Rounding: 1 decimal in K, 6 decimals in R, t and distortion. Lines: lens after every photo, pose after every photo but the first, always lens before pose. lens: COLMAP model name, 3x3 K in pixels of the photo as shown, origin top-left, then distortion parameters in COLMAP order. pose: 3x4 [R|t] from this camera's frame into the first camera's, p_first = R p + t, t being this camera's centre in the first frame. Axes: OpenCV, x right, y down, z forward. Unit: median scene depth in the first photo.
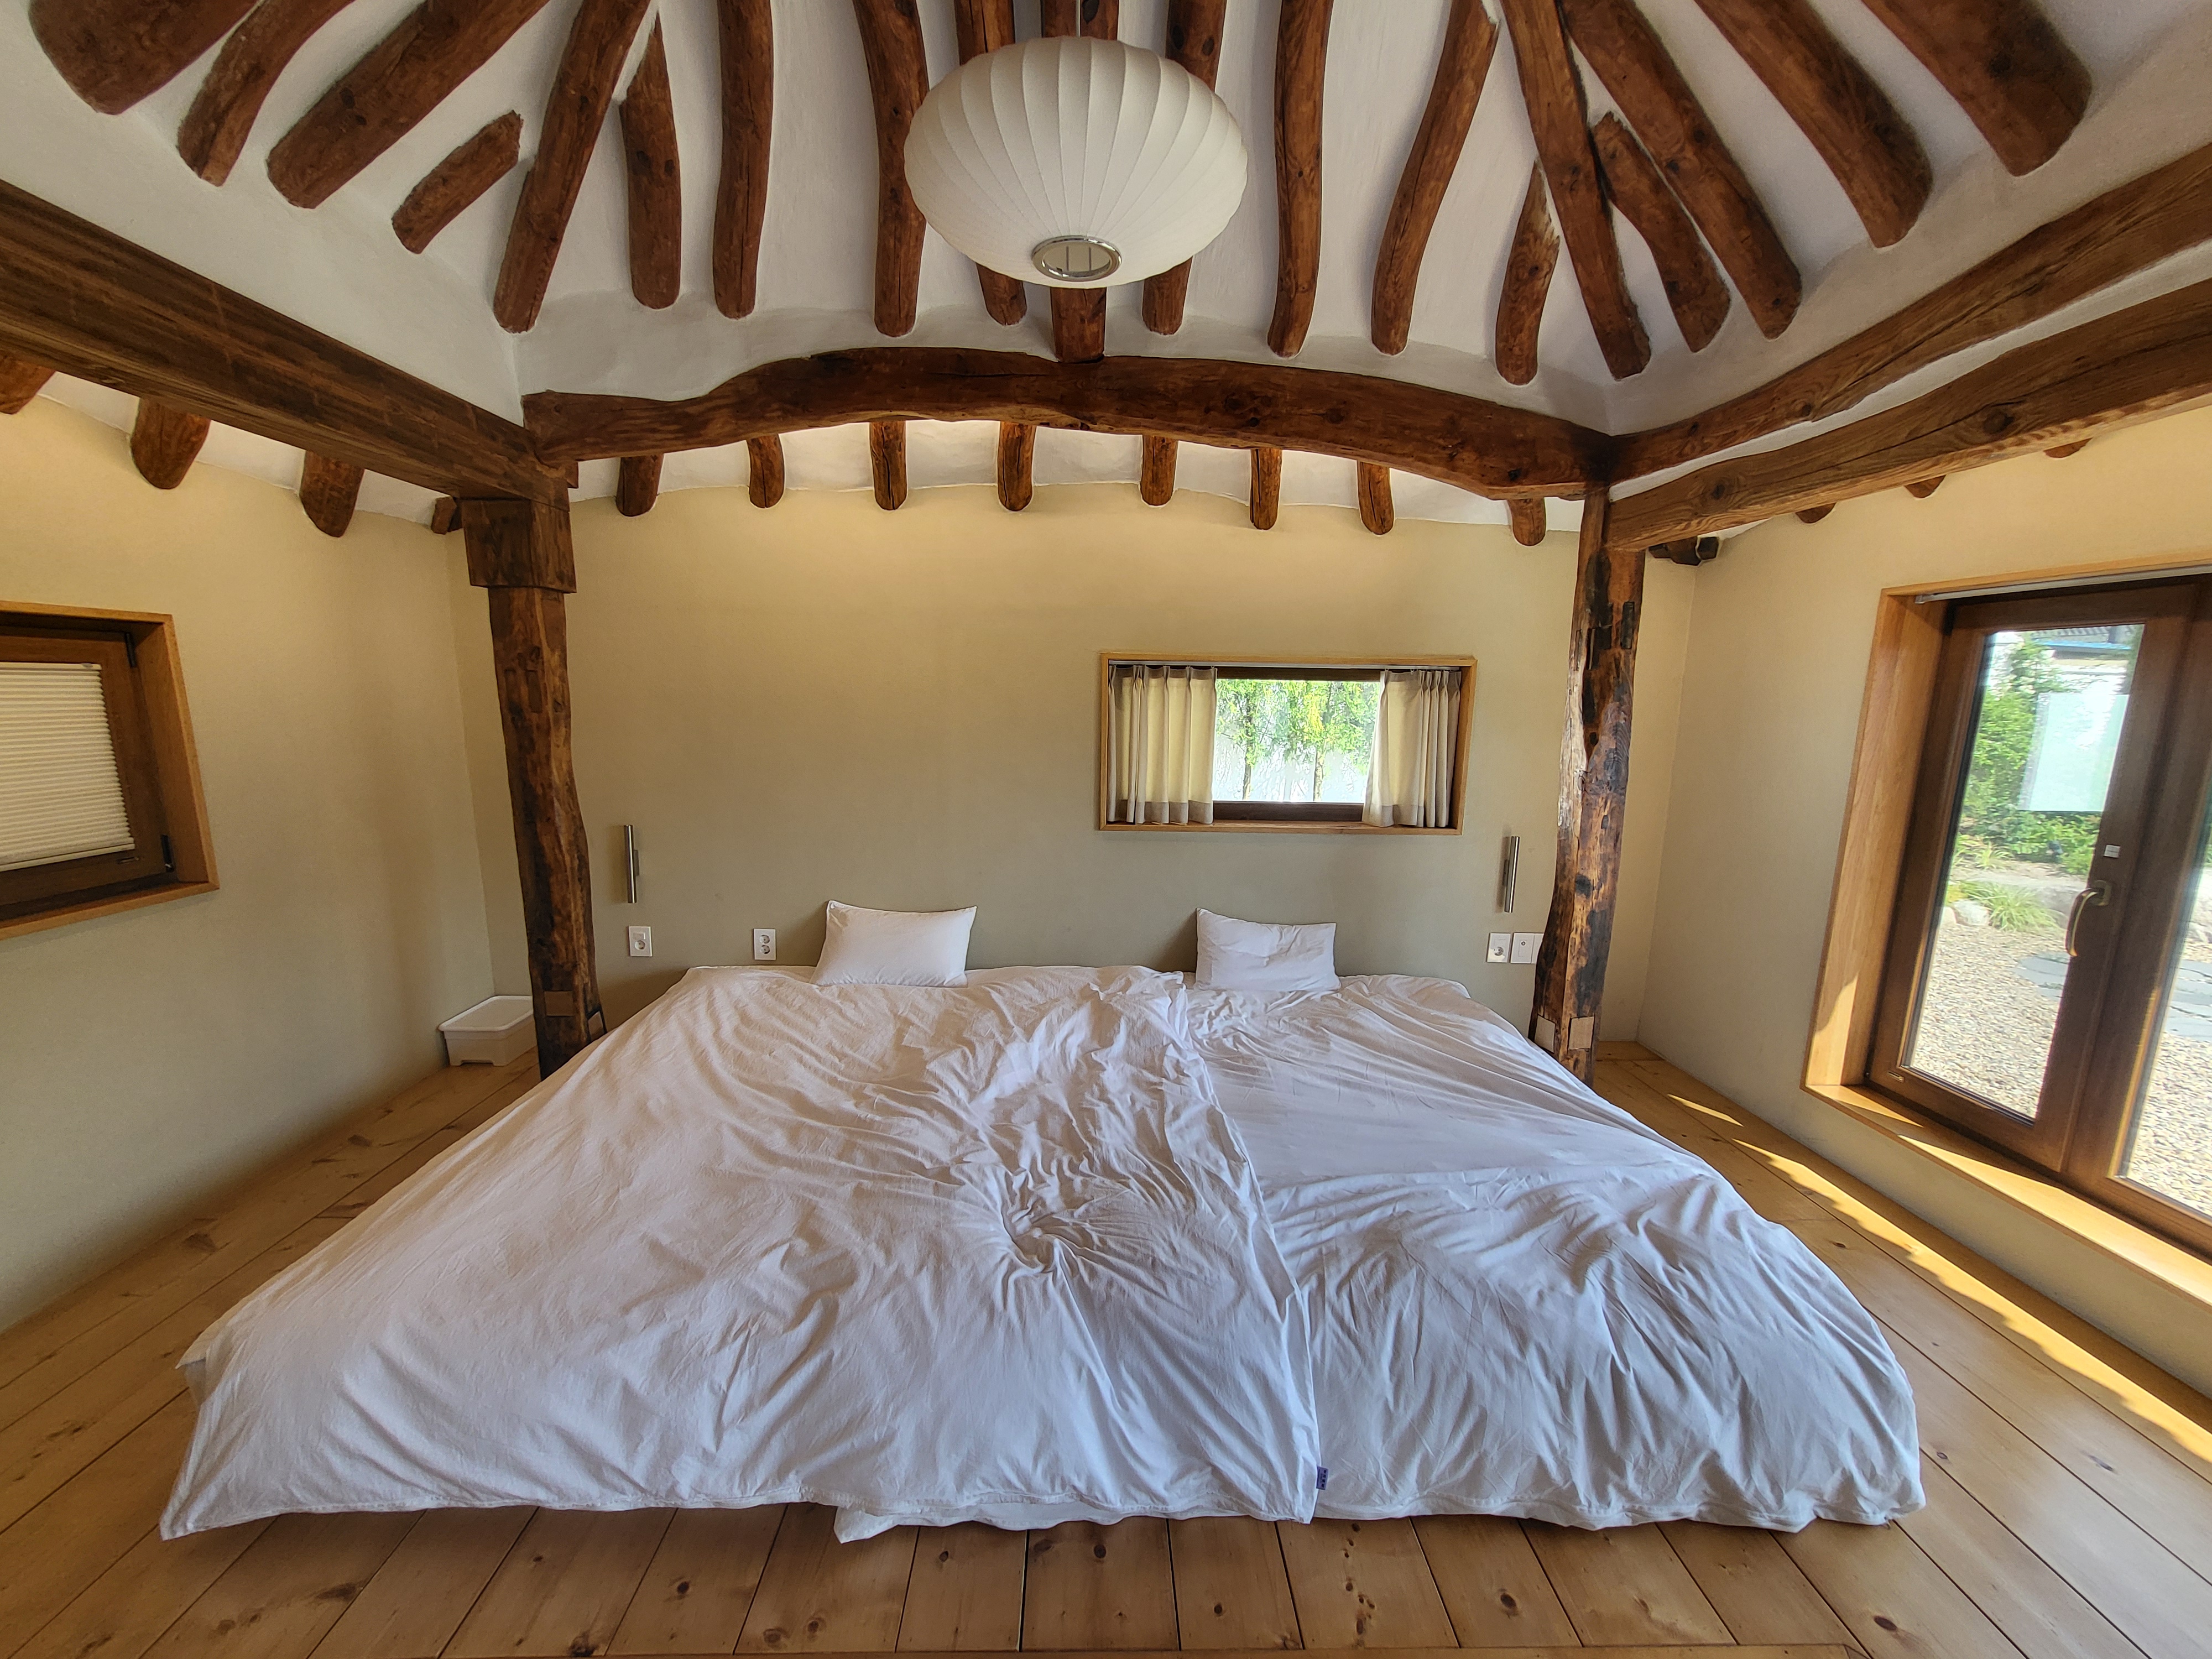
lens RADIAL K [[867.4, 0, 1104.2], [0, 867.4, 846.8], [0, 0, 1]] dist [-0.003372, -0.000402]
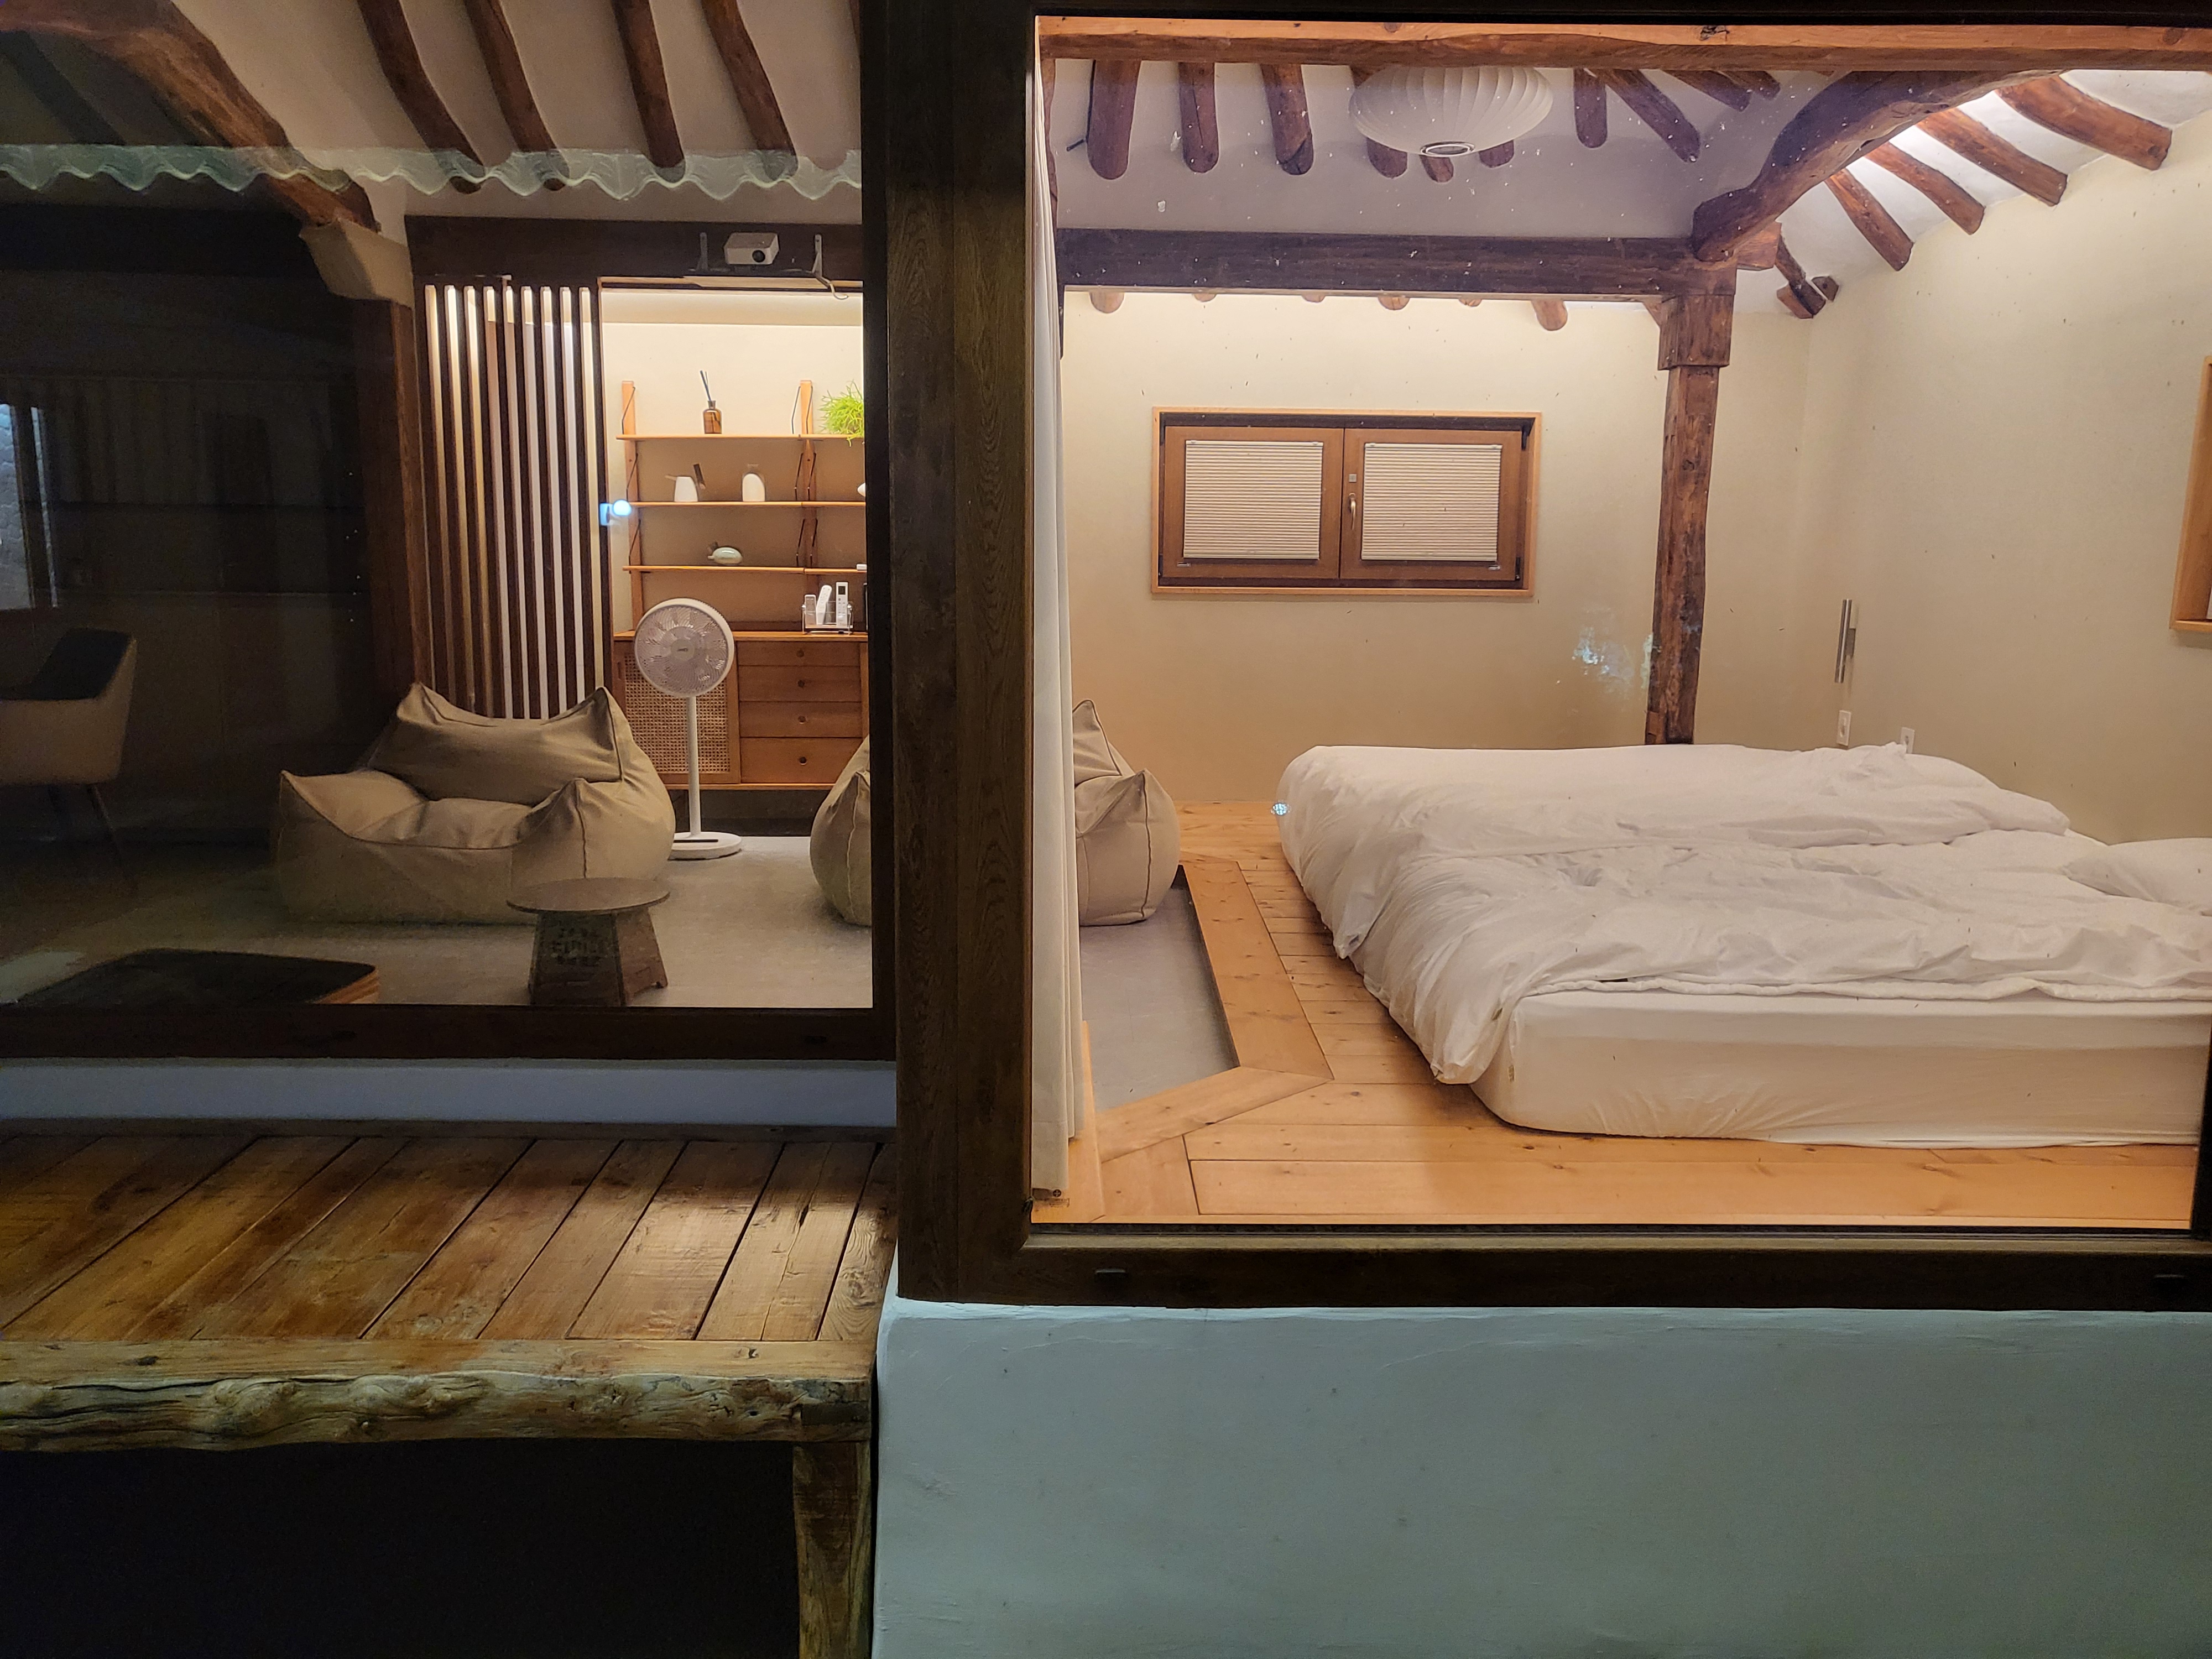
lens RADIAL K [[1712.7, 0, 1106.0], [0, 1712.7, 829.5], [0, 0, 1]] dist [0.005861, 0.005472]
pose [[-0.001391, 0.163836, -0.986487, 1.784705], [-0.189357, 0.968597, 0.161131, 0.093334], [0.981907, 0.187022, 0.029677, 0.251504]]
